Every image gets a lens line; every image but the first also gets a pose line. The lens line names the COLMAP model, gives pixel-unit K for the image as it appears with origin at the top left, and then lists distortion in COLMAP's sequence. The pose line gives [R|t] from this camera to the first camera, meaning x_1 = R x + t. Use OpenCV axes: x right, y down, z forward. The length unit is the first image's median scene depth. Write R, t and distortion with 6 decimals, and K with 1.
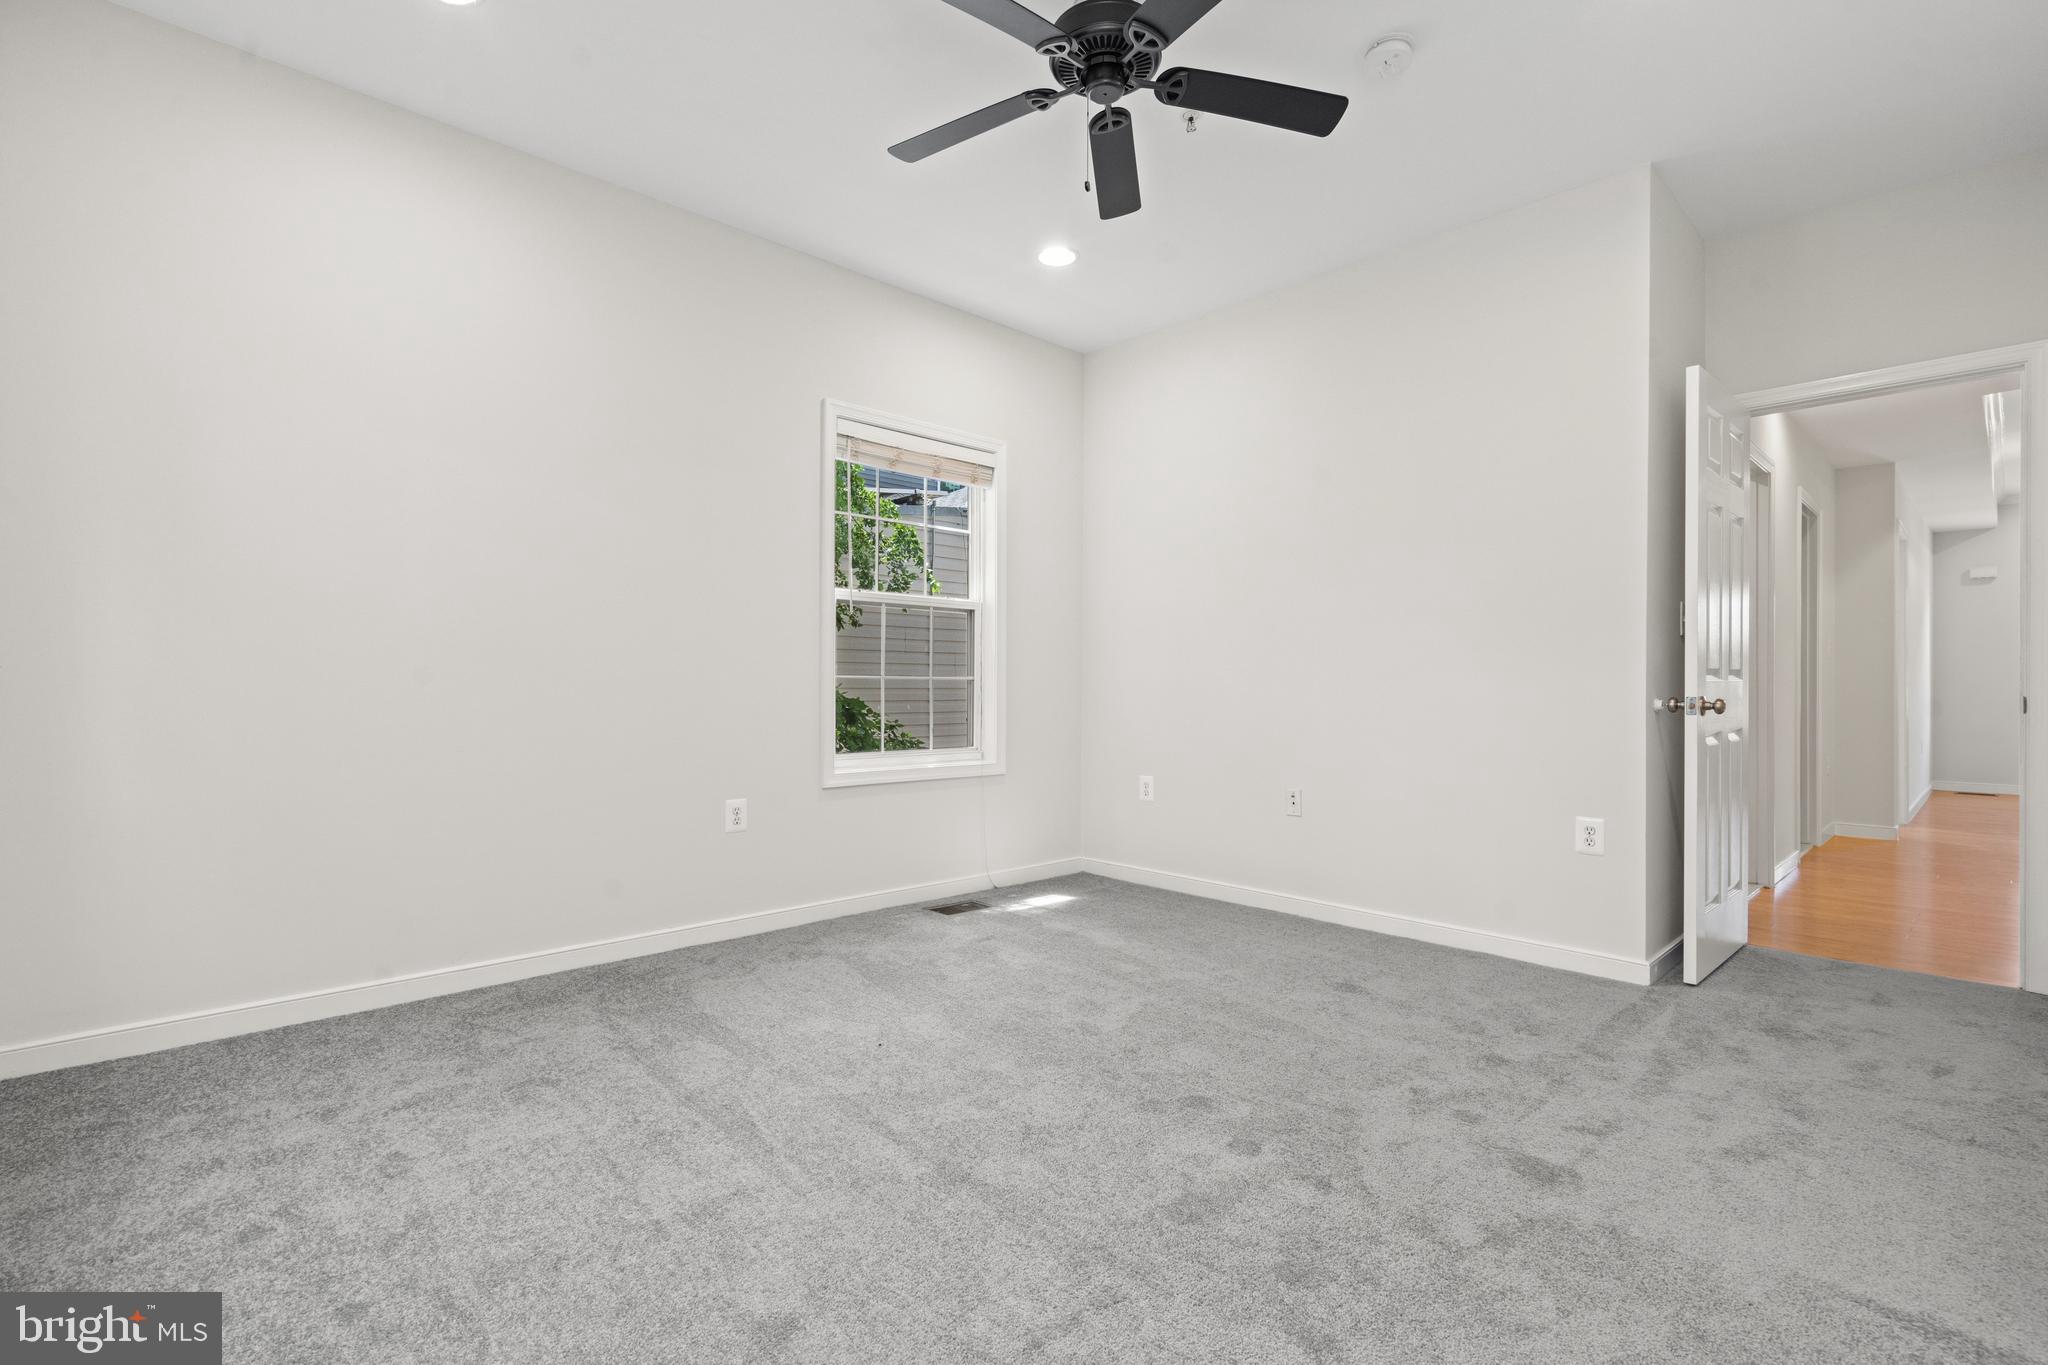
lens RADIAL K [[934.5, 0, 1029.9], [0, 934.5, 671.3], [0, 0, 1]] dist [-0.007612, 0.000785]
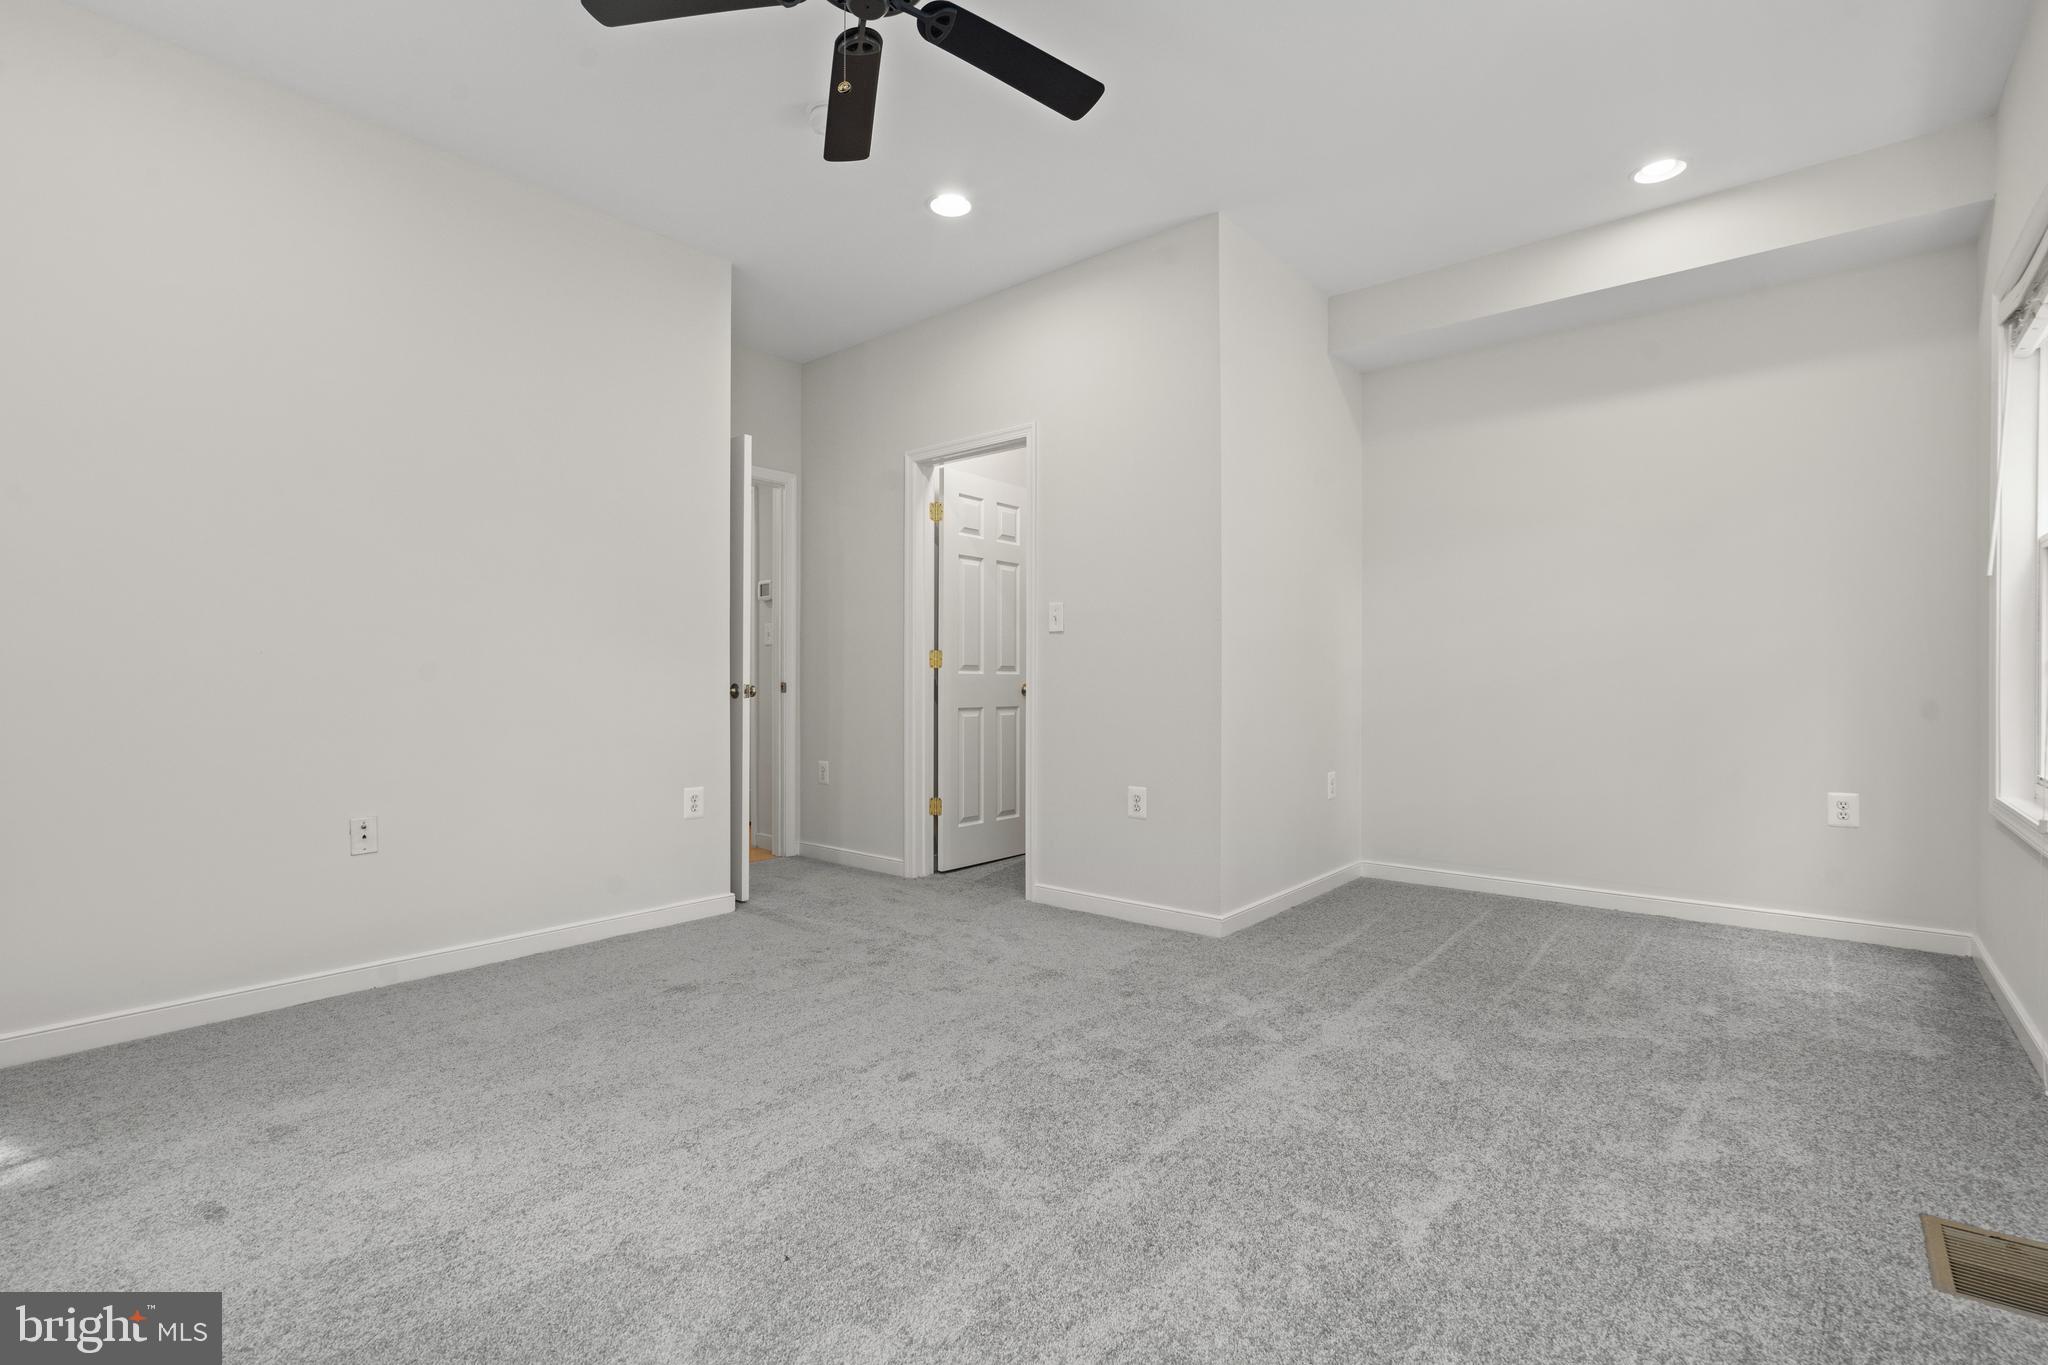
lens RADIAL K [[934.5, 0, 1029.9], [0, 934.5, 671.3], [0, 0, 1]] dist [-0.007612, 0.000785]
pose [[-0.113491, 0.002732, 0.993535, -0.655588], [-0.018733, 0.999813, -0.004889, 0.007650], [-0.993362, -0.019167, -0.113419, 0.750398]]
